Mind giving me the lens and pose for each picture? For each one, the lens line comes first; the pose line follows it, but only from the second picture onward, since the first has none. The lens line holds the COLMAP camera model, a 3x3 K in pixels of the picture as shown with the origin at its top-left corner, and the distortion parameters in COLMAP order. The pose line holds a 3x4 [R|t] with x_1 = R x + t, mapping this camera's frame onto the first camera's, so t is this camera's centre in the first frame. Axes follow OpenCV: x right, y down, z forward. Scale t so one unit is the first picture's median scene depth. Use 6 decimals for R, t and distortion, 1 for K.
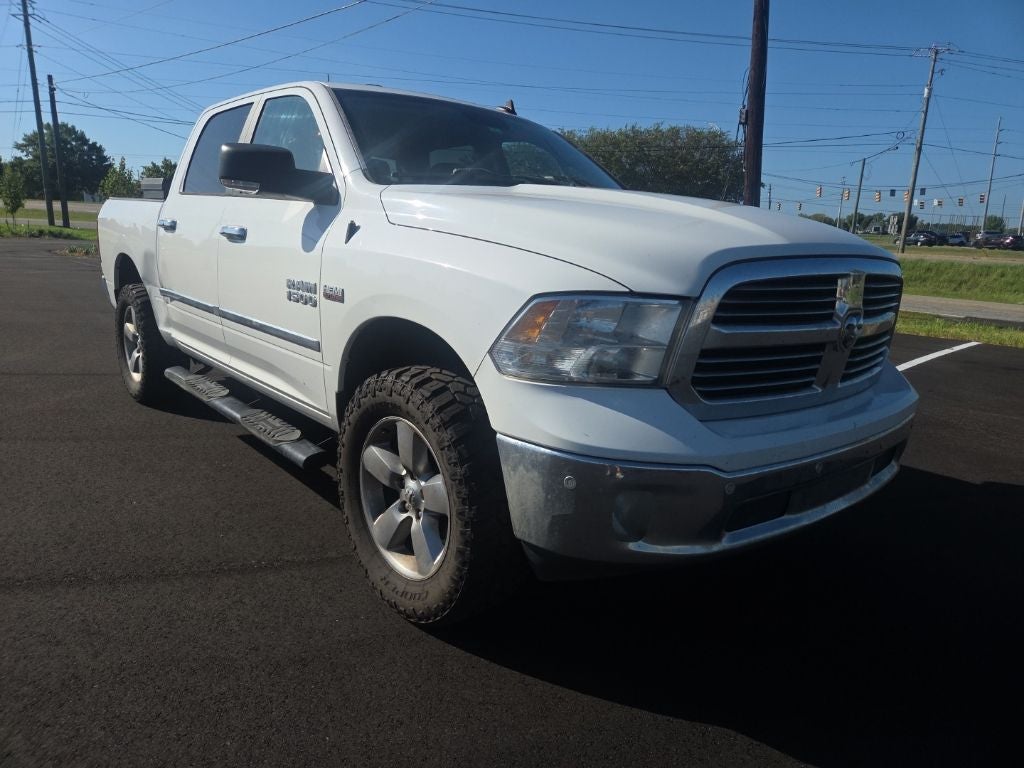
lens RADIAL K [[653.2, 0, 488.4], [0, 653.2, 381.9], [0, 0, 1]] dist [0.066893, -0.048594]
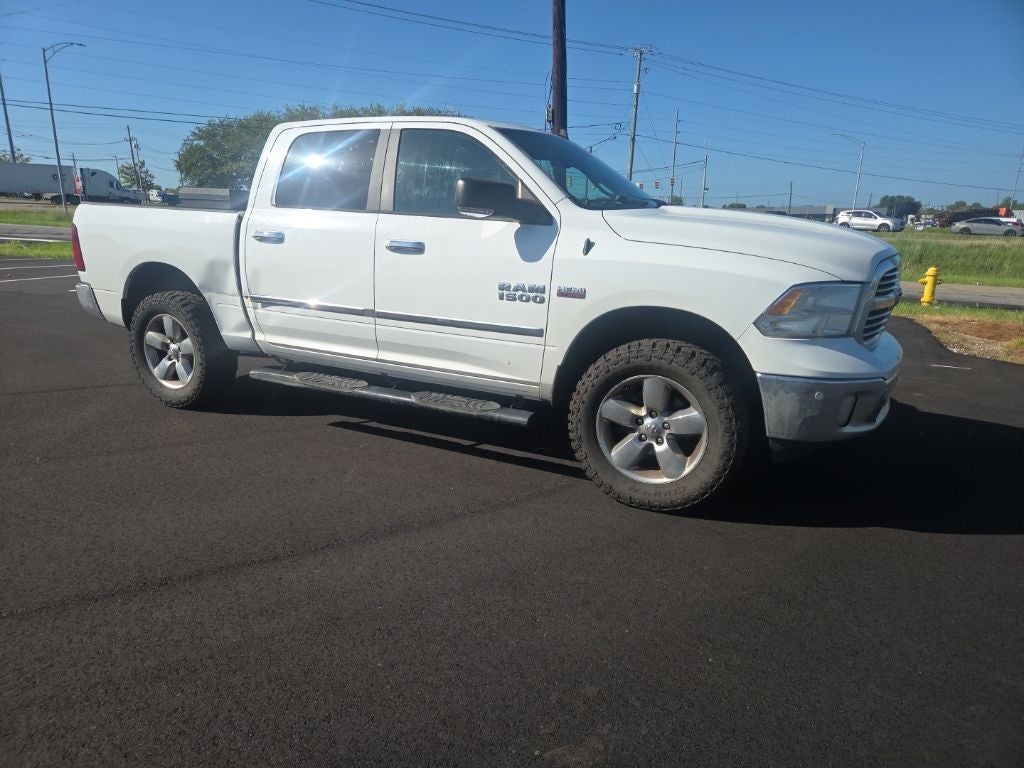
lens RADIAL K [[652.7, 0, 480.6], [0, 652.7, 398.0], [0, 0, 1]] dist [0.078980, -0.065710]
pose [[0.939279, -0.105222, 0.326624, -0.888358], [0.089104, 0.993966, 0.063969, -0.020175], [-0.331384, -0.030981, 0.942987, -0.232565]]
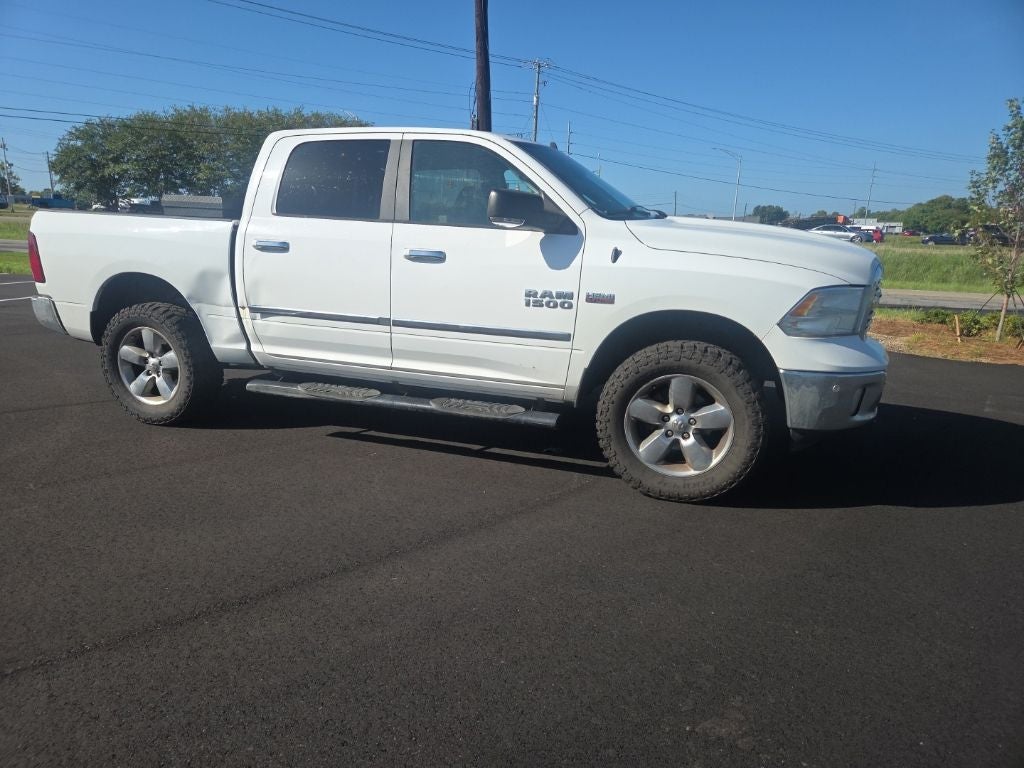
lens RADIAL K [[652.7, 0, 480.6], [0, 652.7, 398.0], [0, 0, 1]] dist [0.078980, -0.065710]
pose [[0.881361, -0.133893, 0.453073, -1.152036], [0.115266, 0.990961, 0.068625, -0.046947], [-0.458166, -0.008259, 0.888828, -0.156152]]
